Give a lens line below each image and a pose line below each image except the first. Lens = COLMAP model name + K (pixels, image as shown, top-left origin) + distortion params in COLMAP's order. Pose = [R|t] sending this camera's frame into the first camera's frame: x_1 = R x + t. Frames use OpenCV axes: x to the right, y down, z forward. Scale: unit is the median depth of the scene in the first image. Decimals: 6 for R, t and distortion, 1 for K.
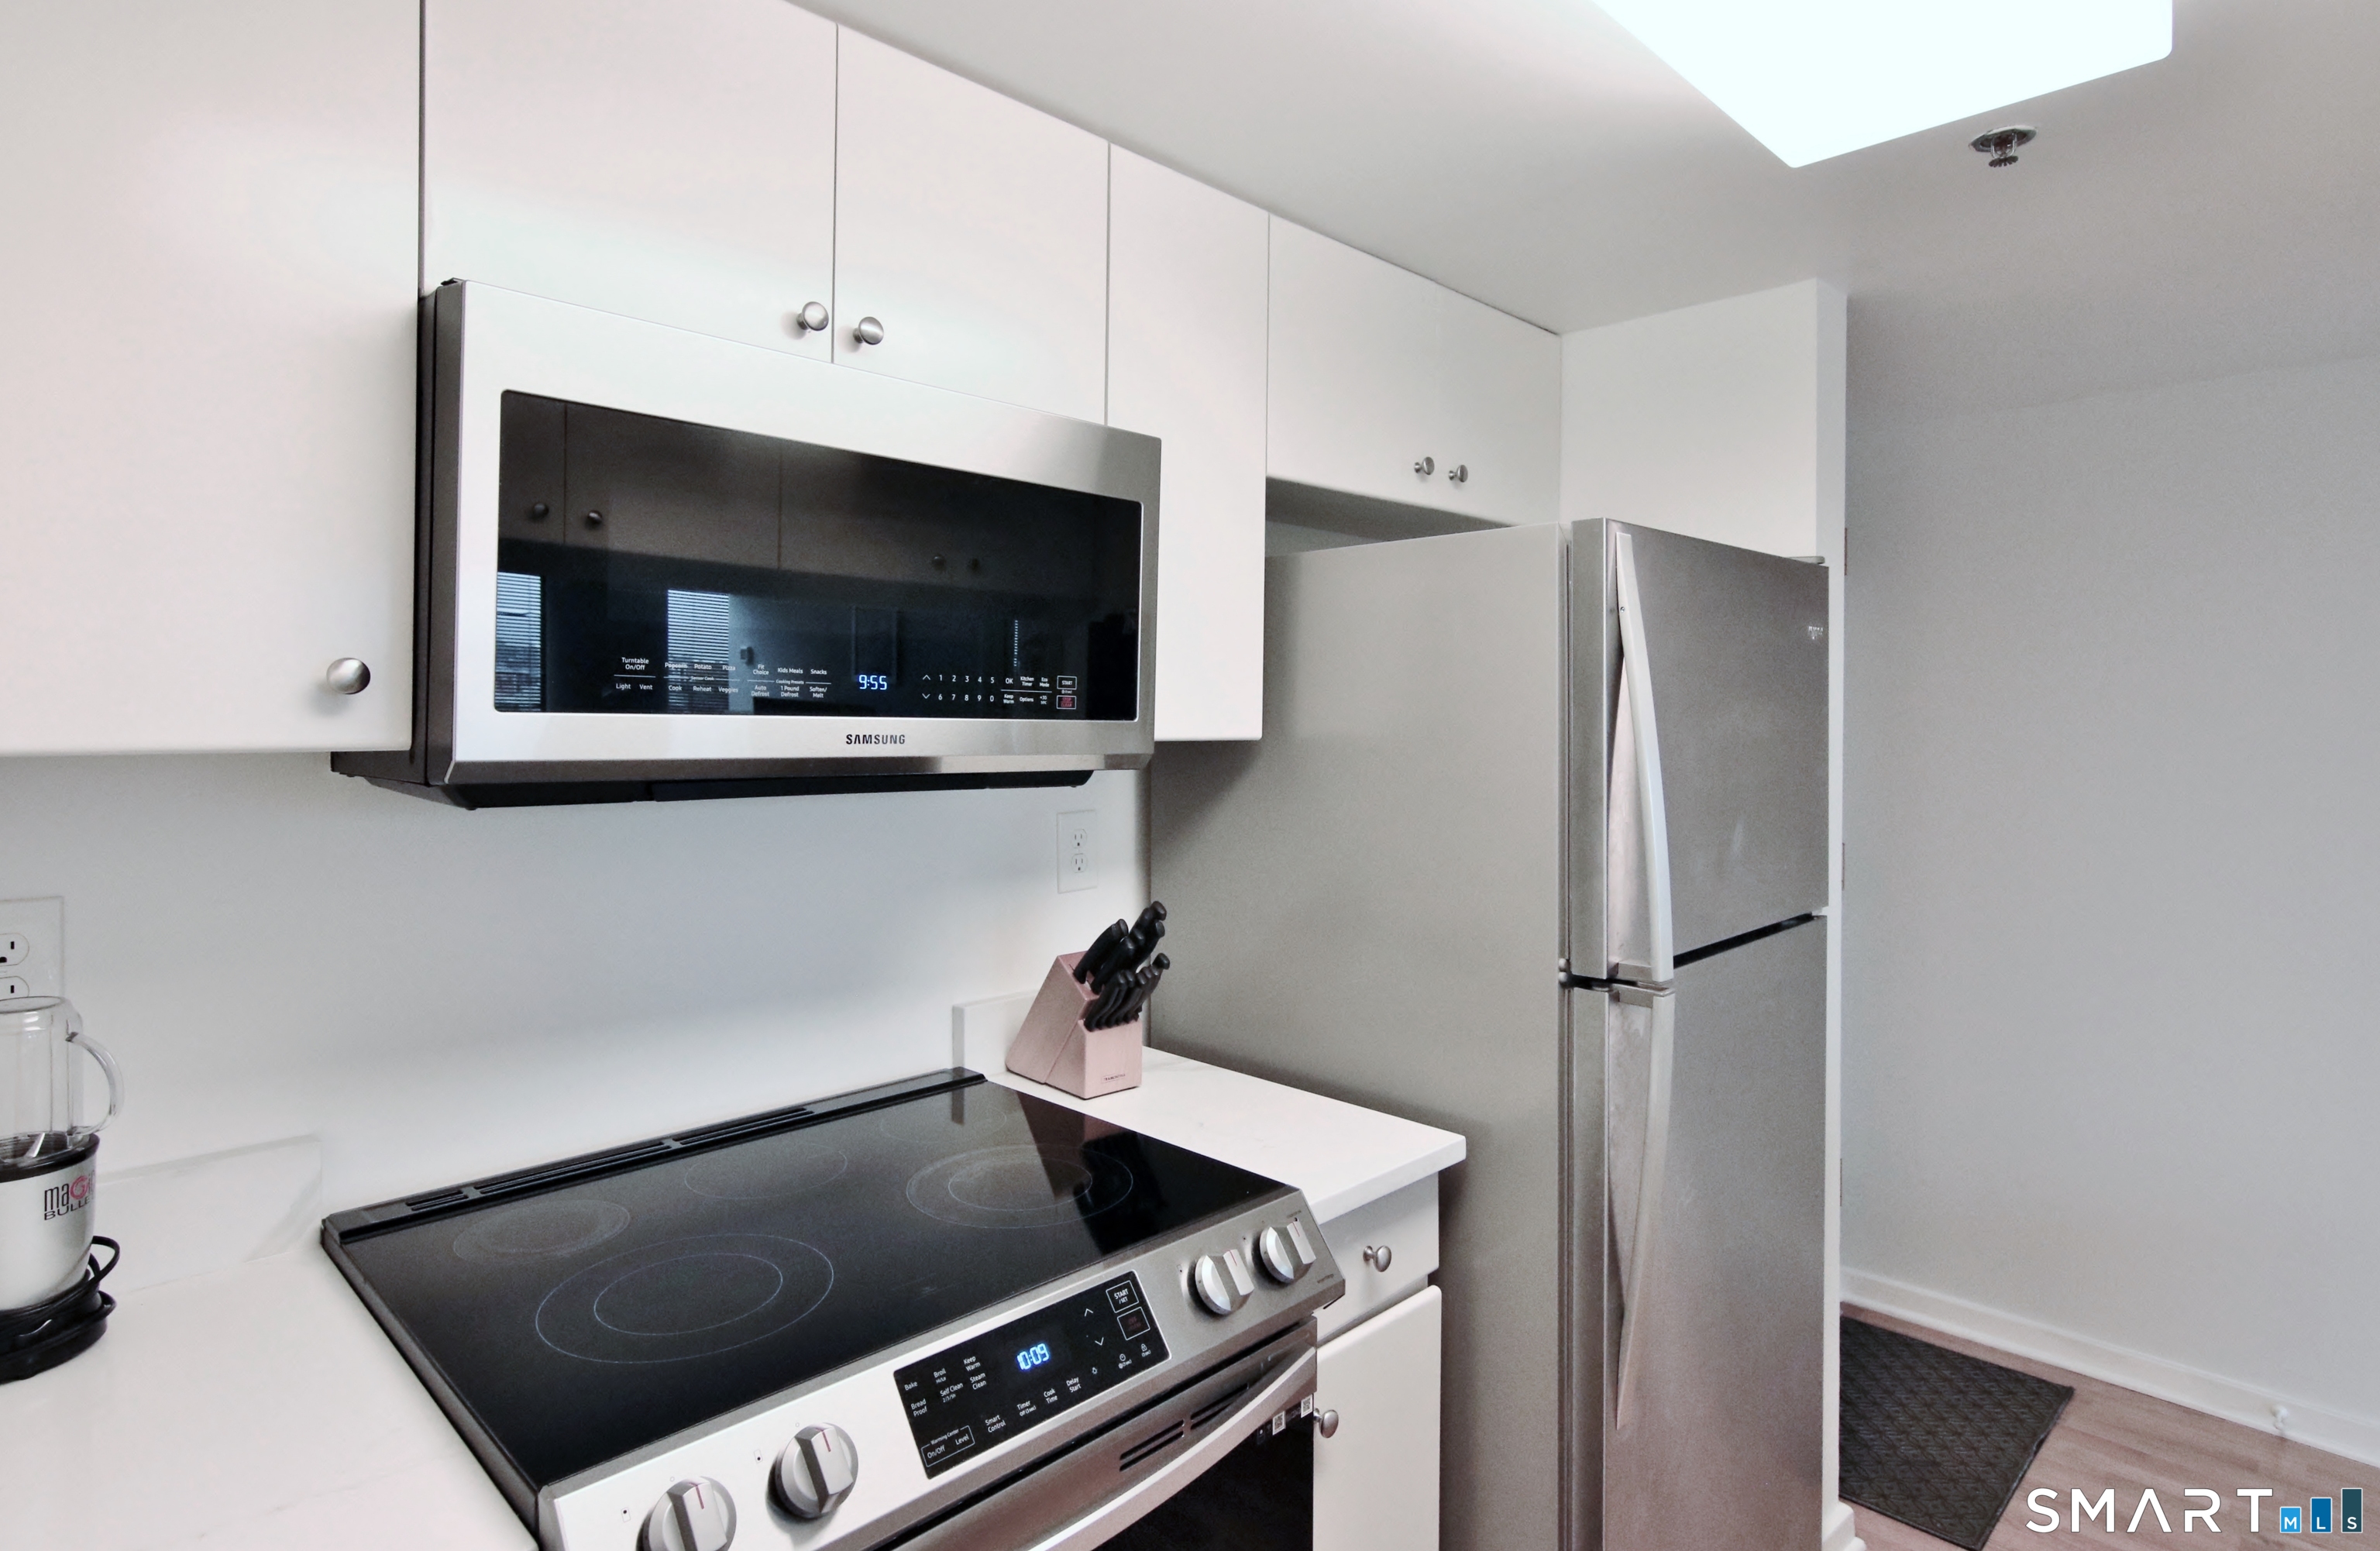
lens RADIAL K [[1255.1, 0, 1193.3], [0, 1255.1, 720.7], [0, 0, 1]] dist [0.000316, 0.002523]
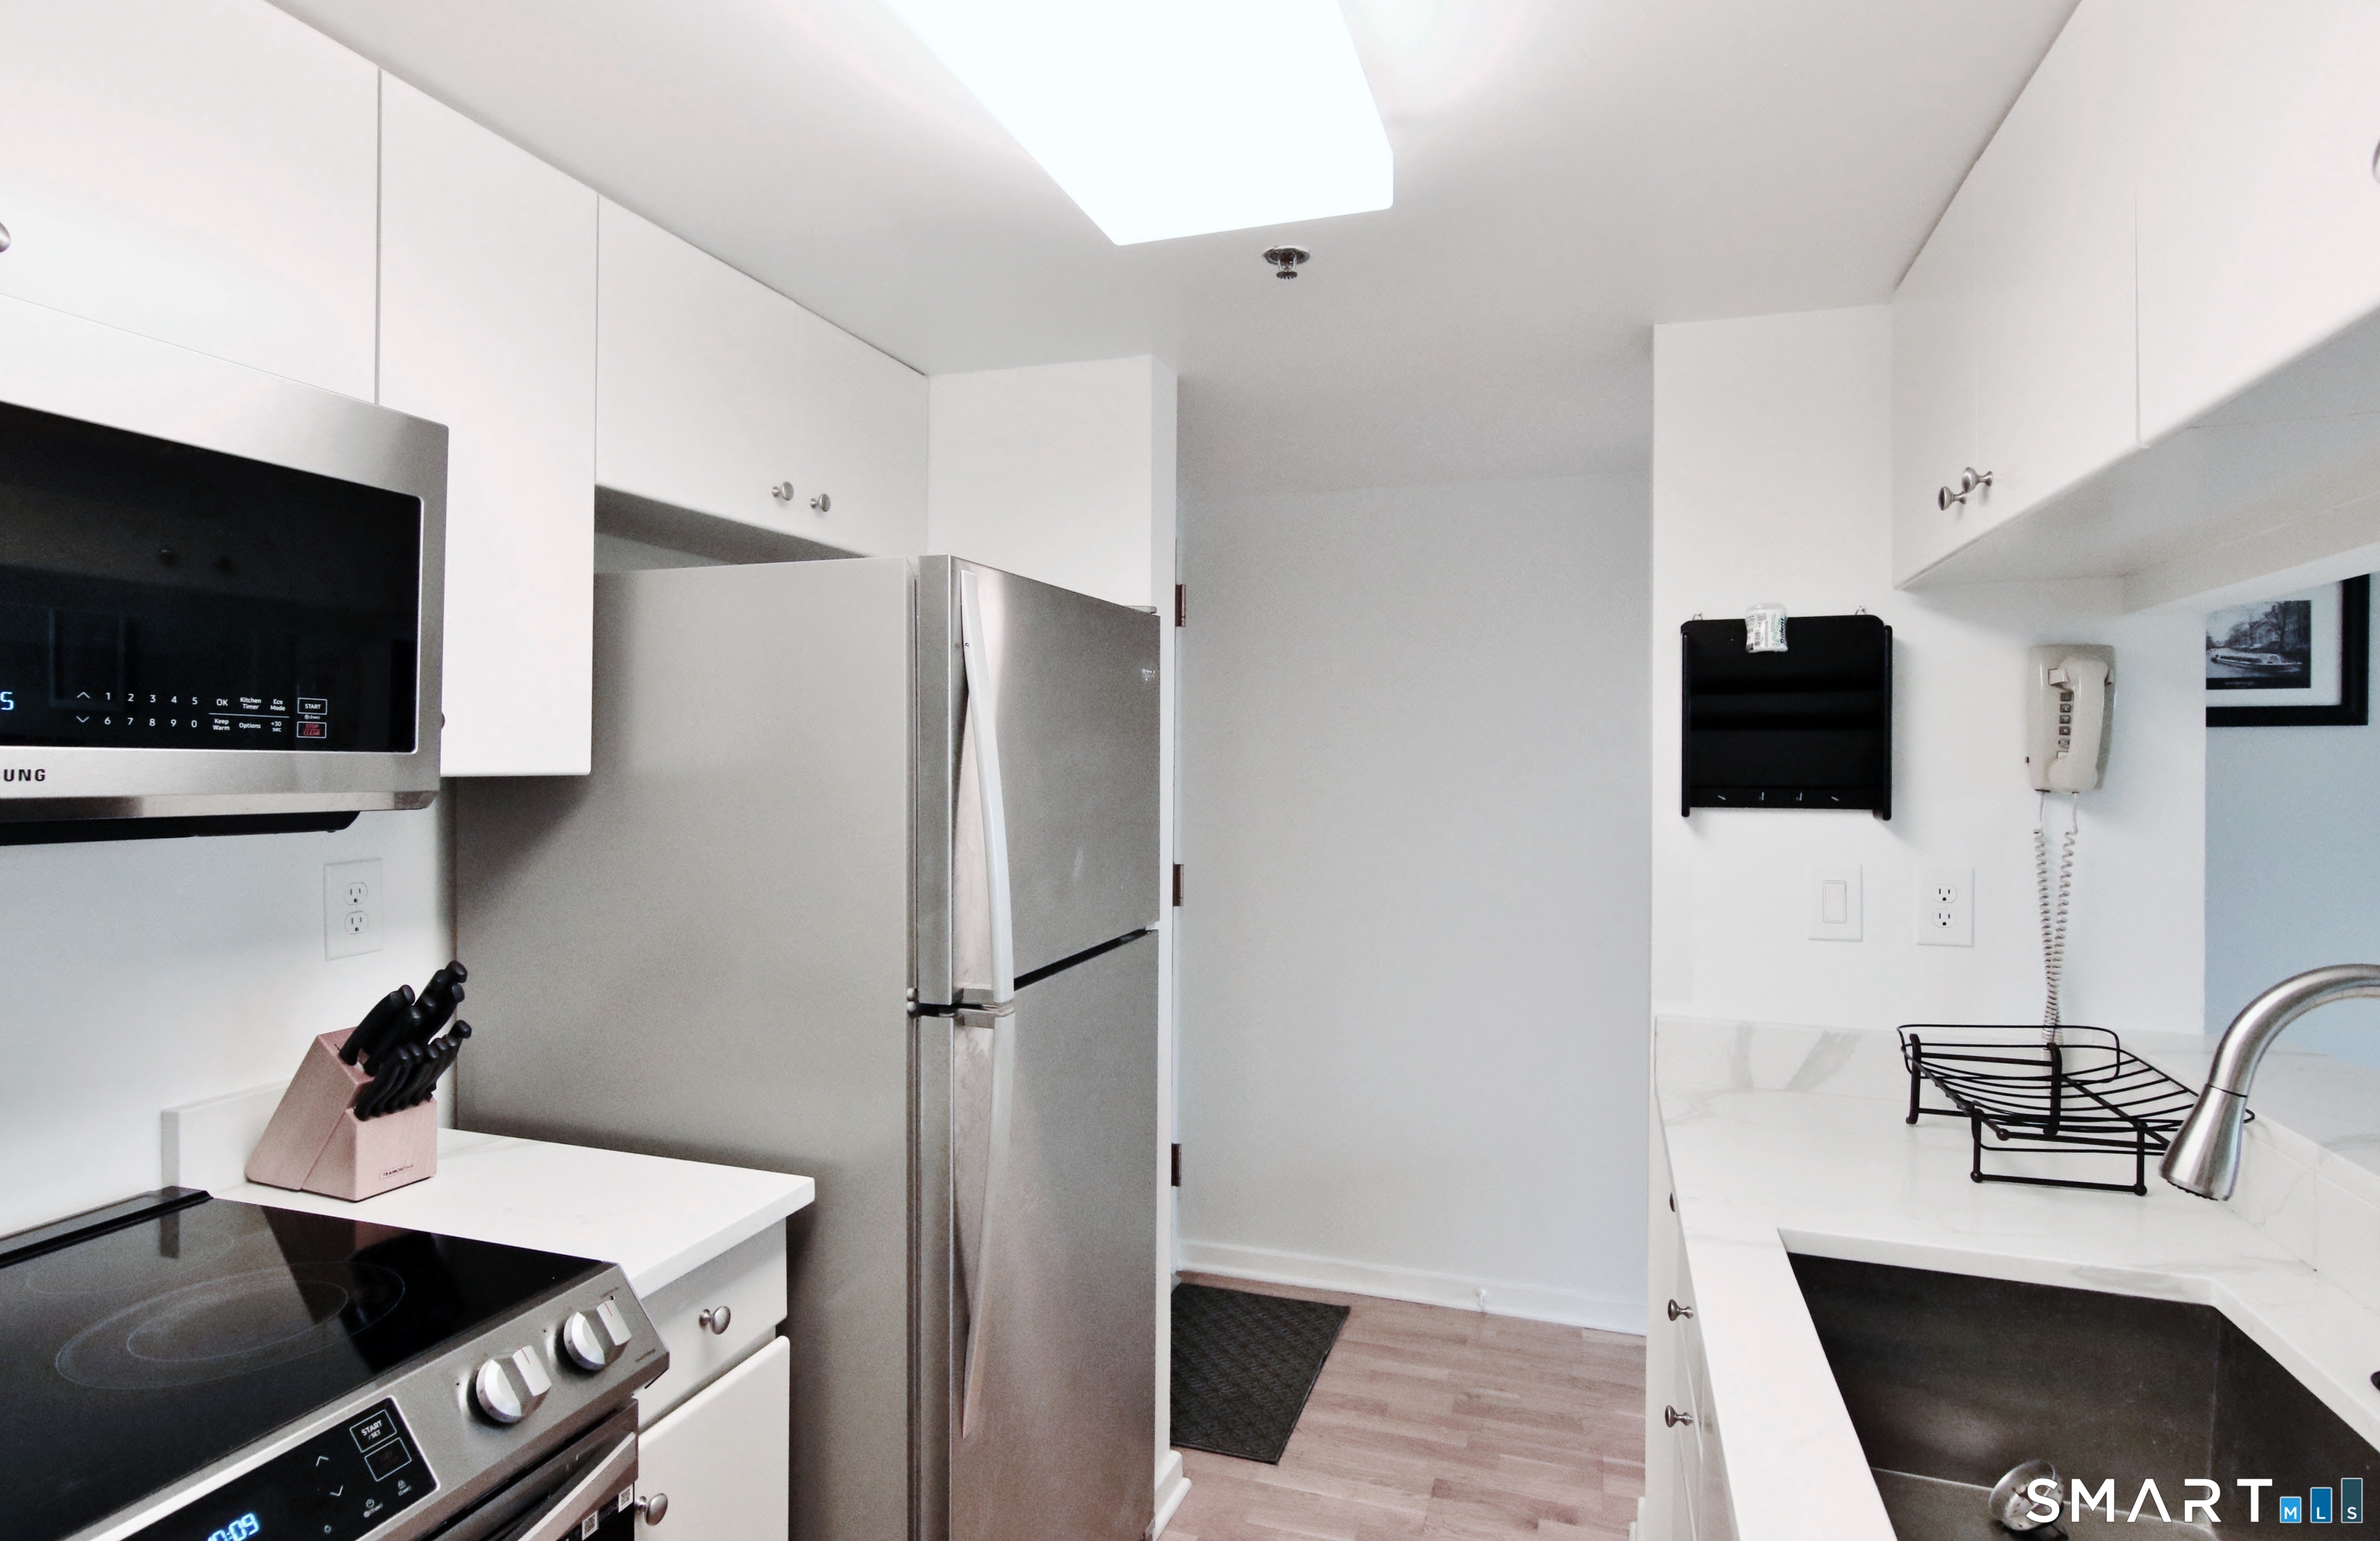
lens RADIAL K [[1236.4, 0, 1190.0], [0, 1236.4, 770.5], [0, 0, 1]] dist [0.001659, 0.001106]
pose [[0.895459, -0.004403, 0.445122, 0.048741], [0.000220, 0.999955, 0.009447, 0.004128], [-0.445143, -0.008361, 0.895420, 0.007642]]
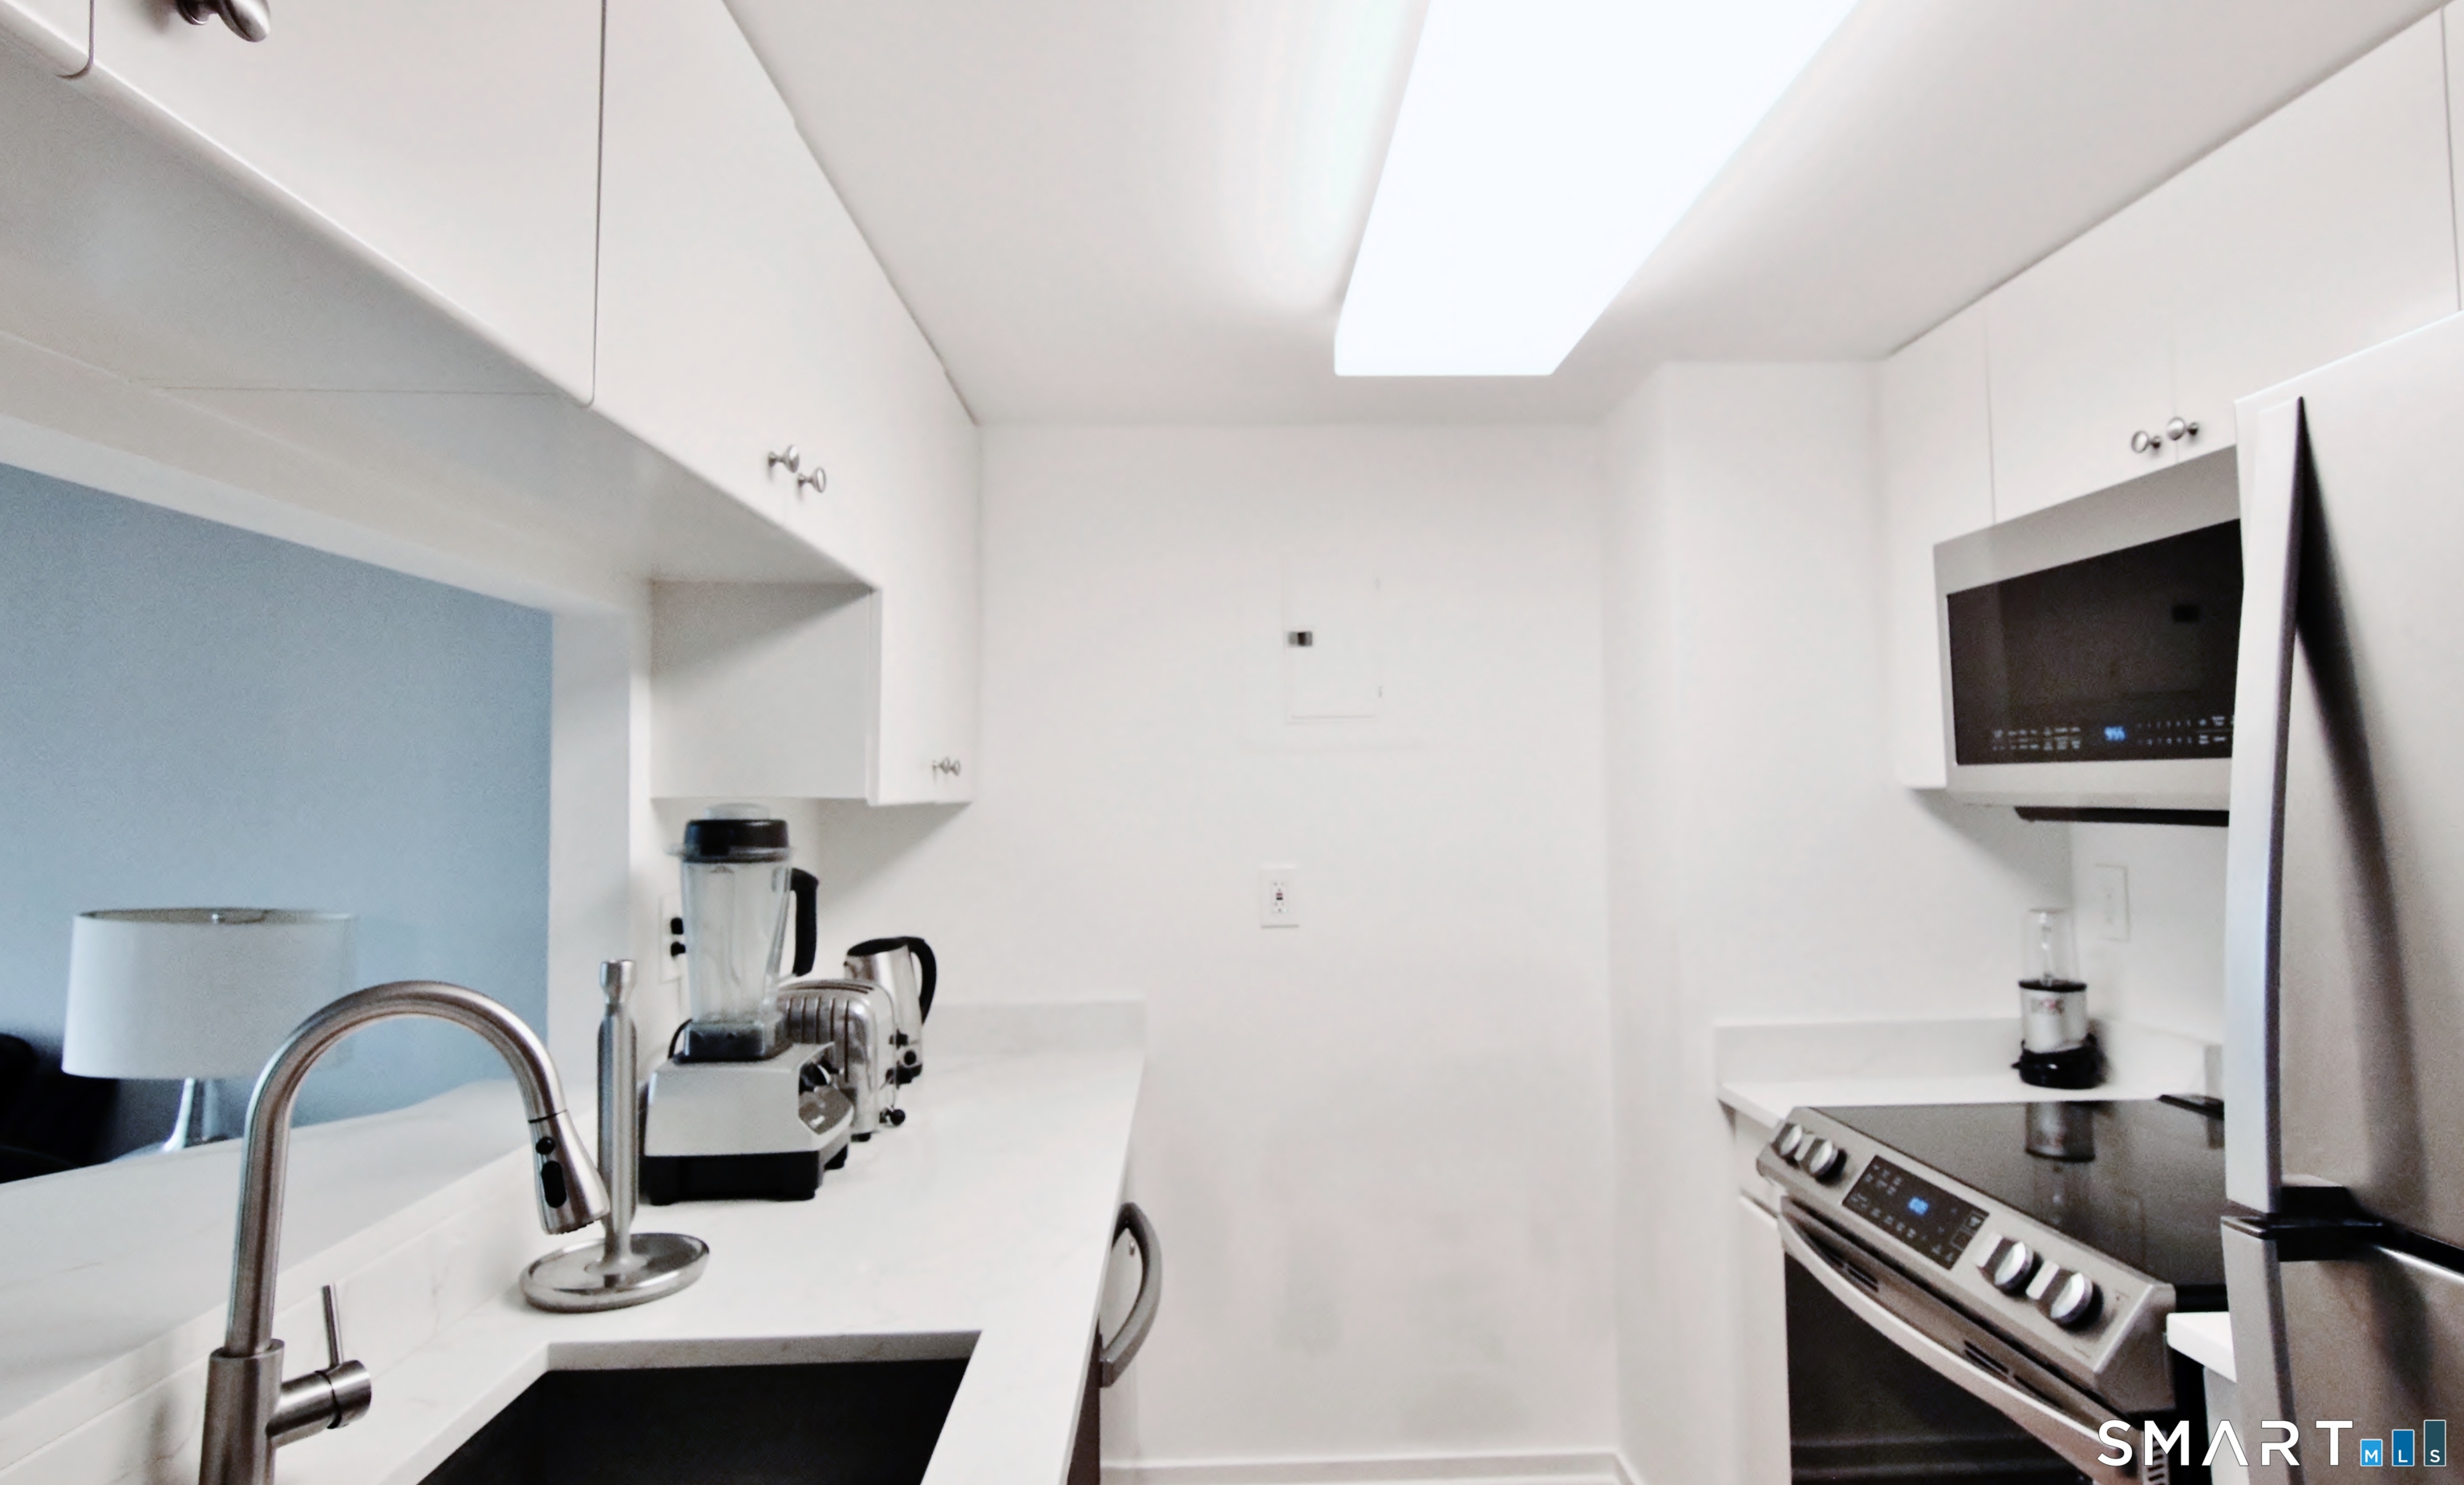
lens RADIAL K [[1389.6, 0, 1232.0], [0, 1389.6, 742.5], [0, 0, 1]] dist [-0.013698, -0.001850]
pose [[-0.689859, -0.030215, -0.723313, 1.068328], [0.000922, 0.999091, -0.042614, 0.028586], [0.723944, -0.030065, -0.689204, 1.041758]]
